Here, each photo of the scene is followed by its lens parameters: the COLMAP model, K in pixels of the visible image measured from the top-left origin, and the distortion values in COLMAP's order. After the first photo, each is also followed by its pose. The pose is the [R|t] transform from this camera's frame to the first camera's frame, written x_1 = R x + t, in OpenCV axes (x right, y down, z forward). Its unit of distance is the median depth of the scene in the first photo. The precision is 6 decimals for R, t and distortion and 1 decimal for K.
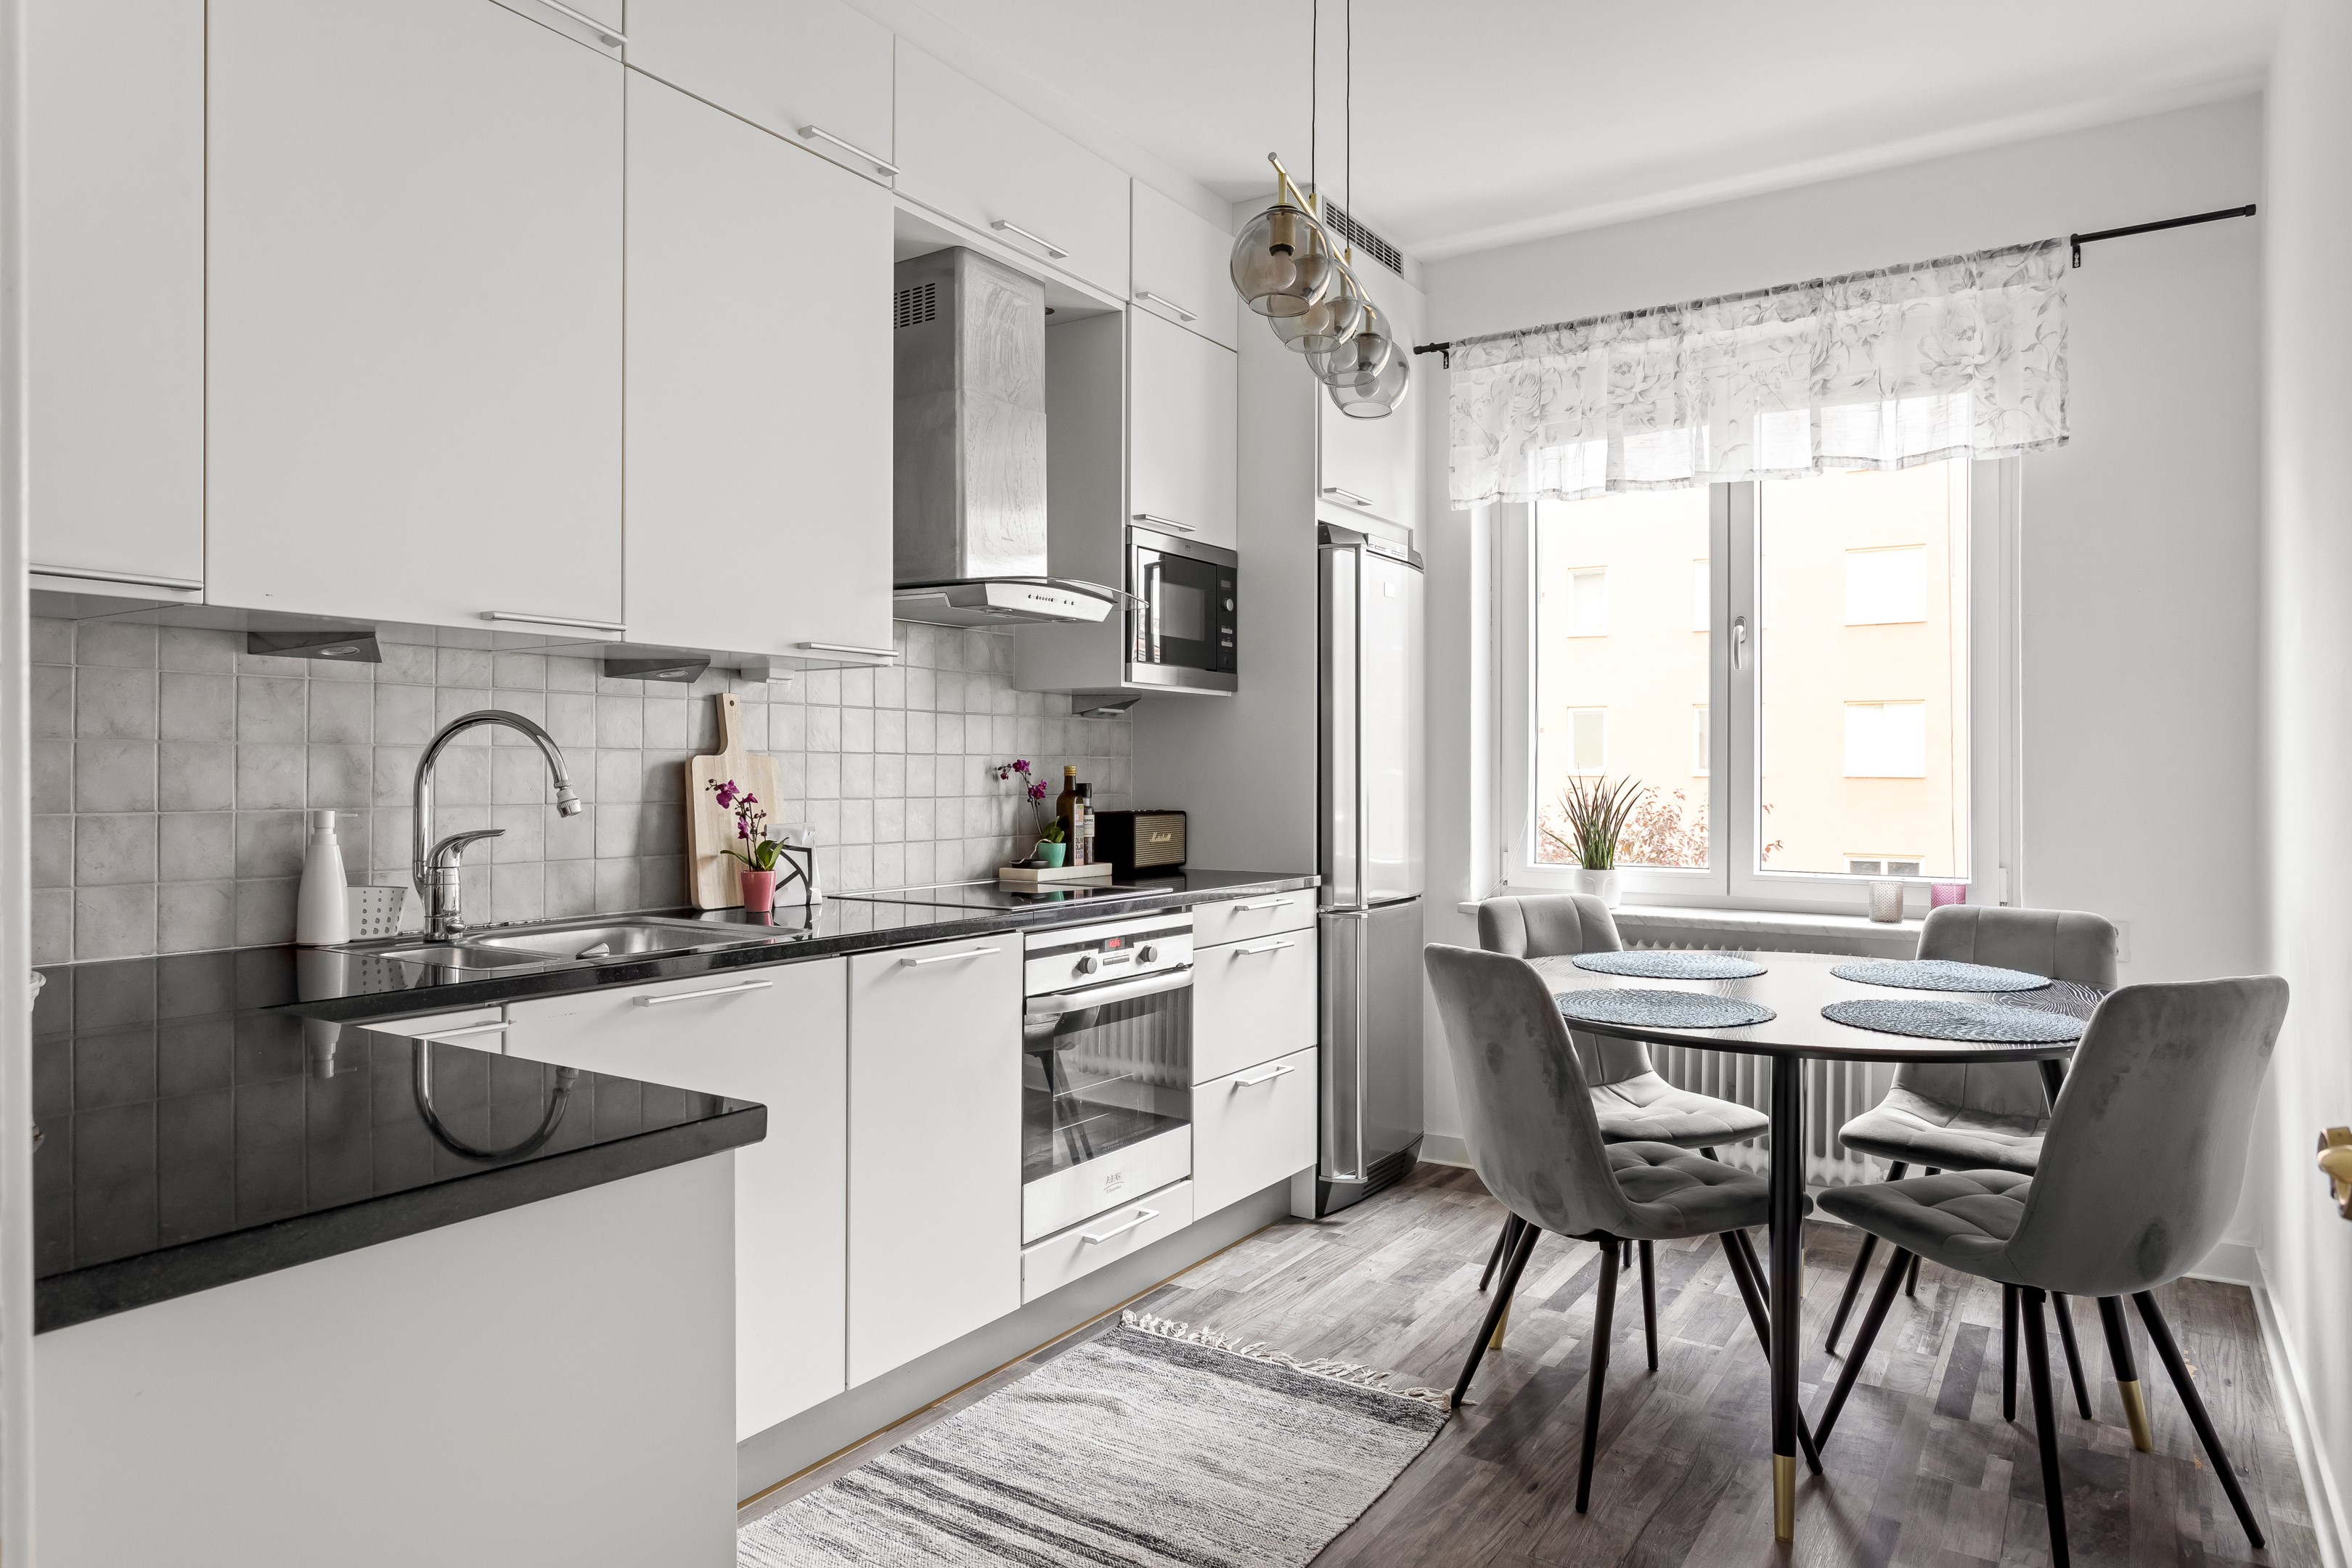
lens RADIAL K [[1484.0, 0, 1176.0], [0, 1484.0, 784.0], [0, 0, 1]] dist [-0.005854, -0.000304]
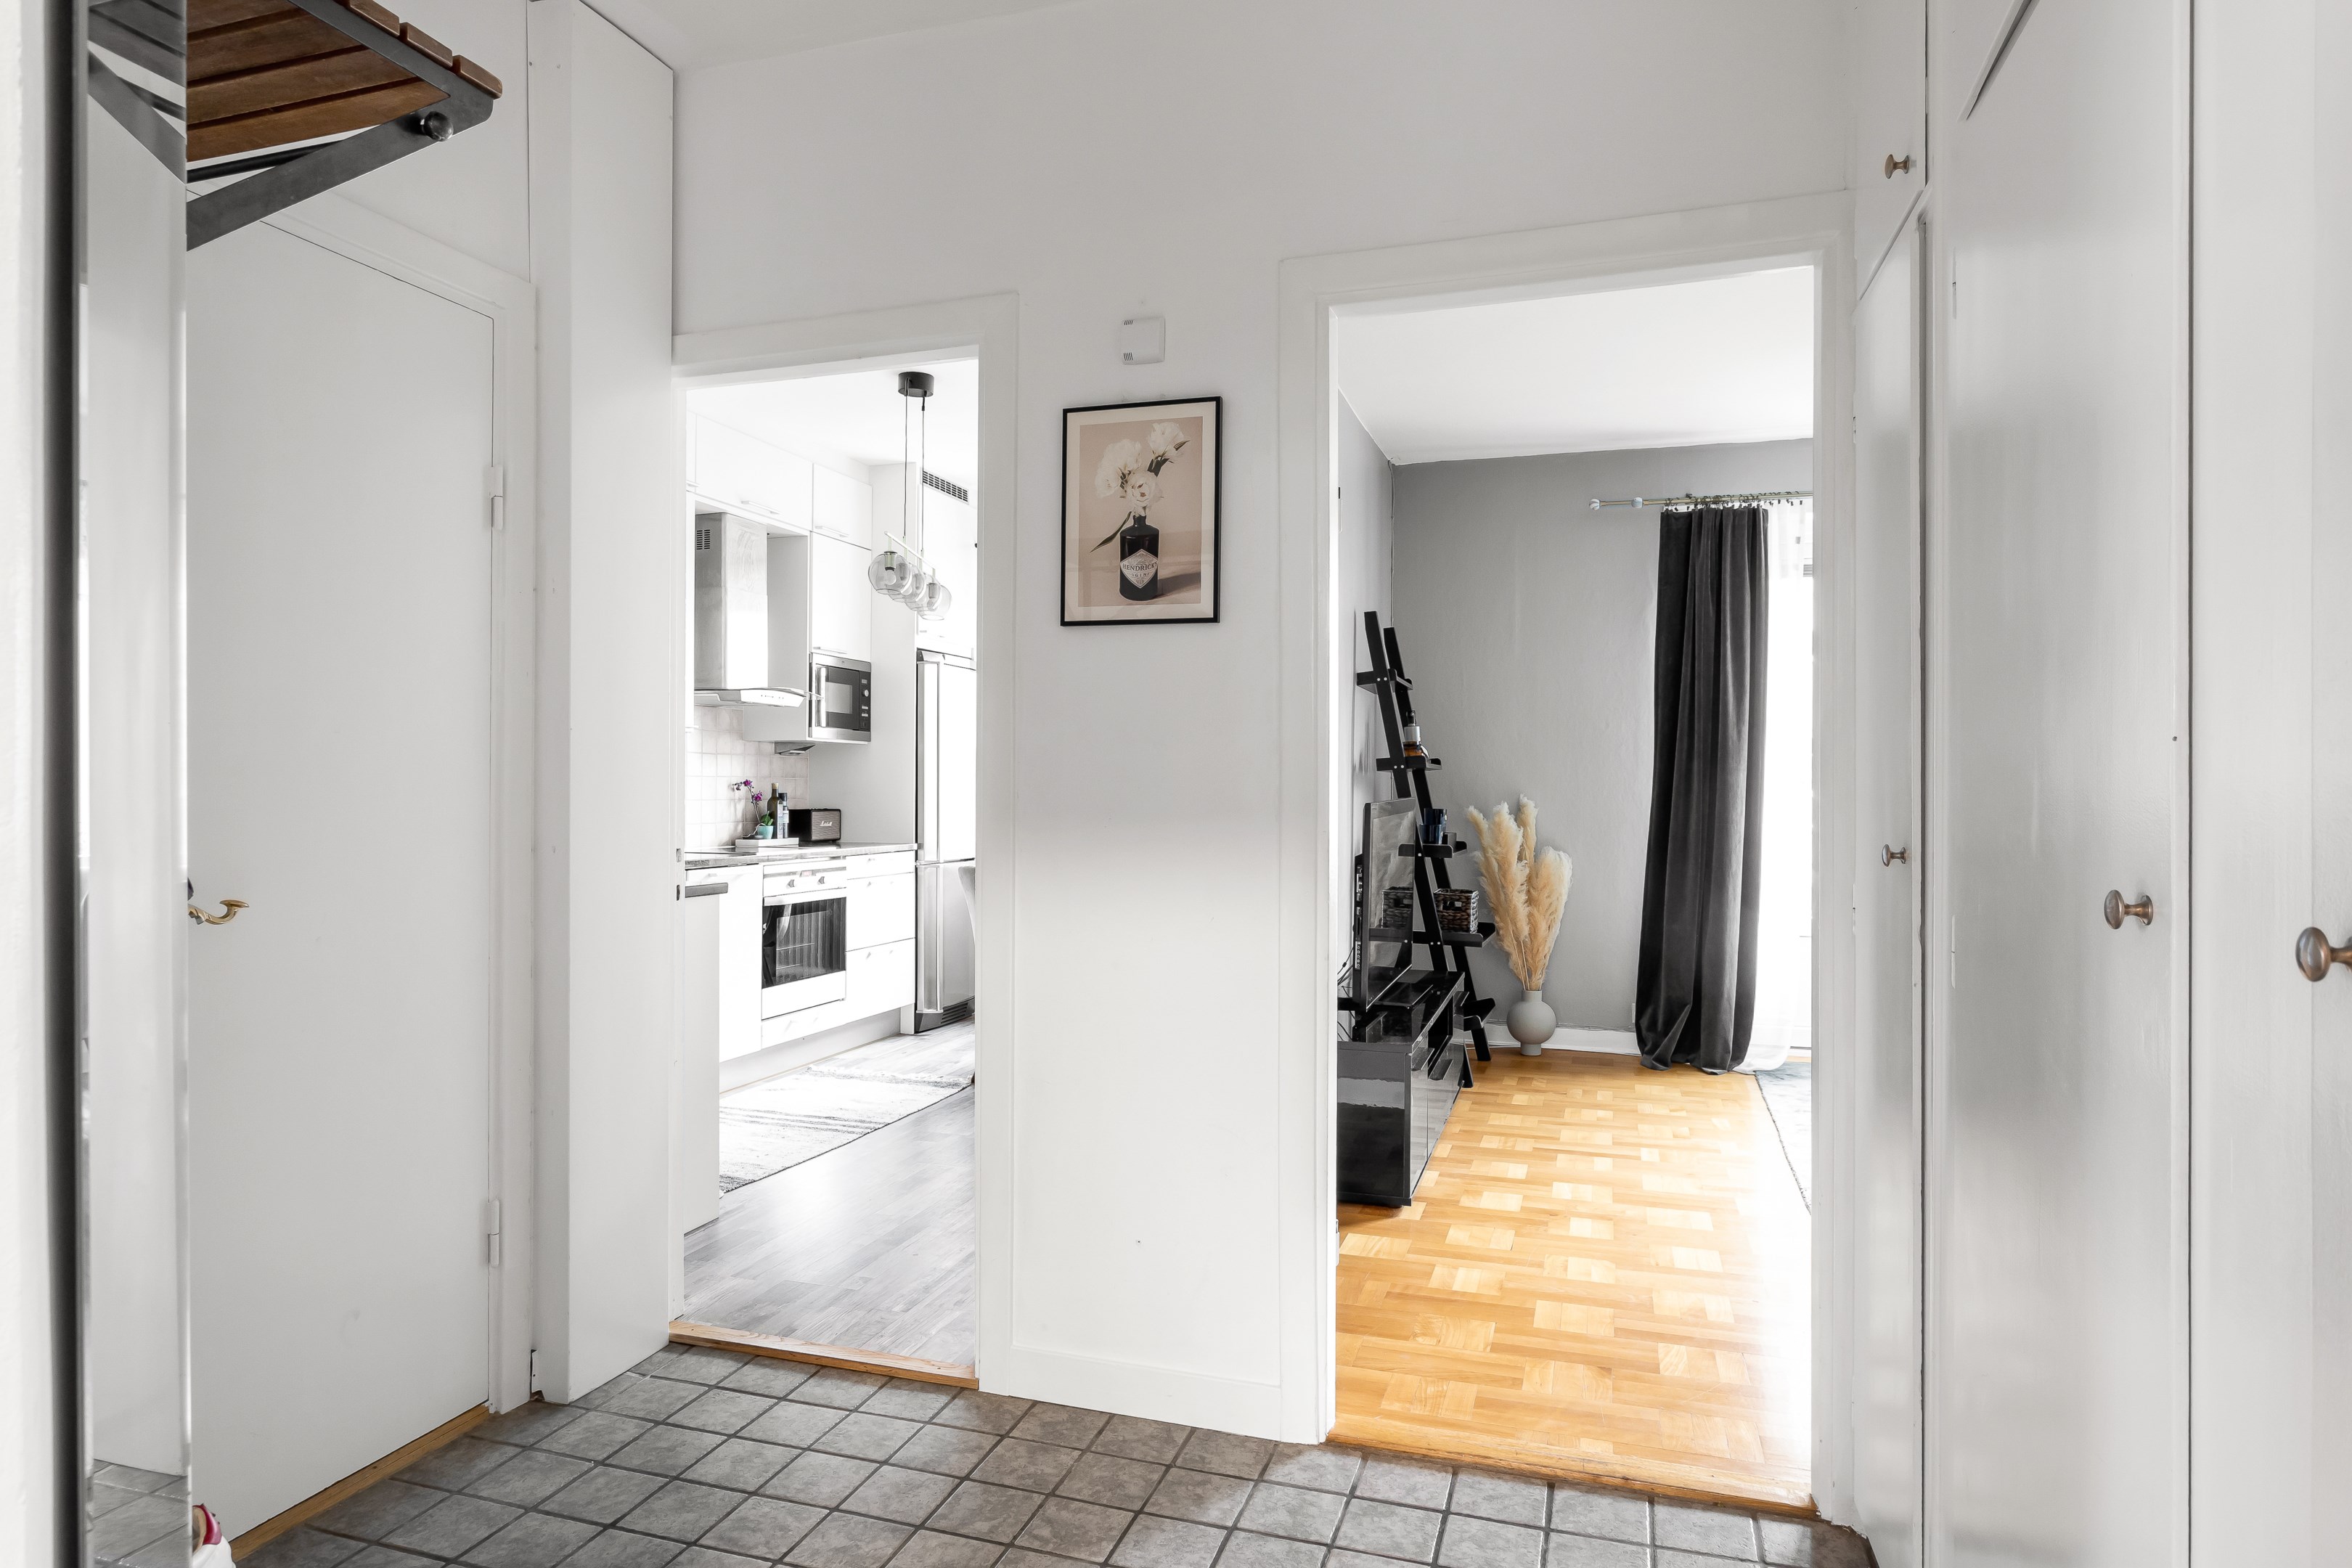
lens RADIAL K [[1378.5, 0, 1176.0], [0, 1378.5, 784.0], [0, 0, 1]] dist [-0.002533, 0.000002]
pose [[0.966474, 0.004316, 0.256730, -0.031321], [-0.000864, 0.999908, -0.013554, 0.011203], [-0.256764, 0.012878, 0.966388, -0.742517]]
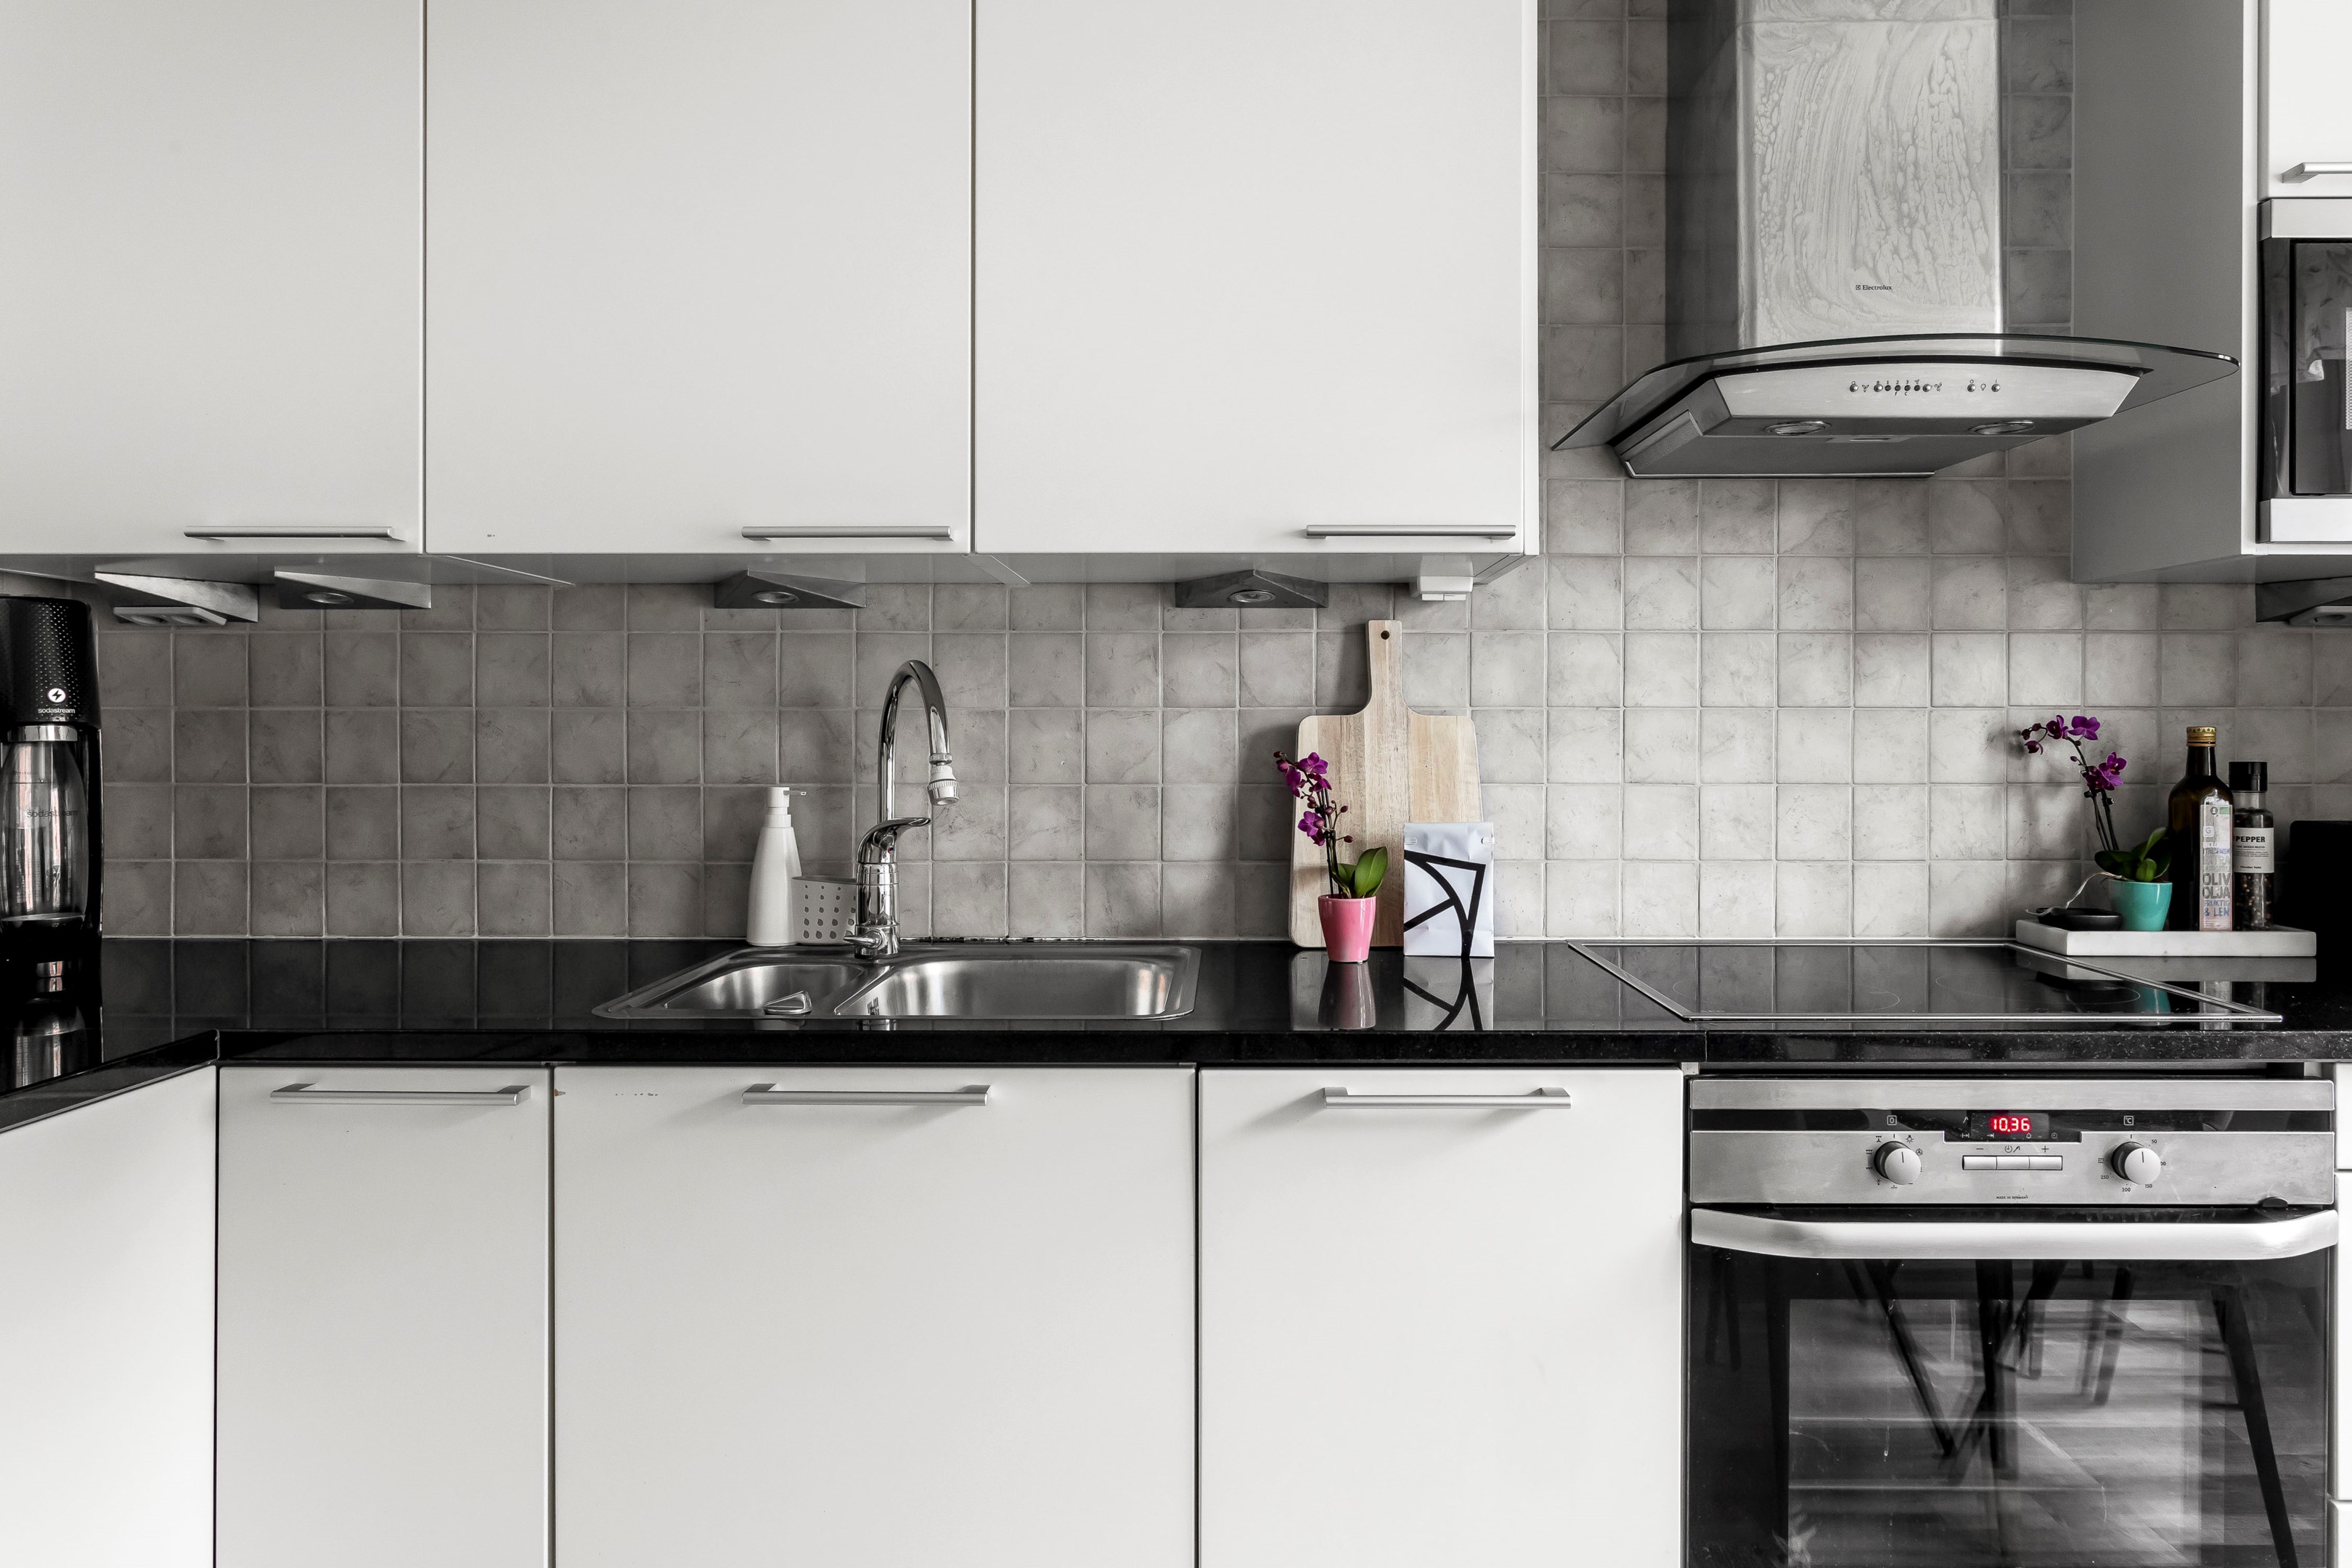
lens RADIAL K [[1504.2, 0, 1207.3], [0, 1504.2, 724.8], [0, 0, 1]] dist [-0.011063, 0.004642]
pose [[0.535216, -0.006174, -0.844693, 0.175824], [-0.005088, 0.999932, -0.010533, -0.005947], [0.844700, 0.009935, 0.535148, 0.462422]]
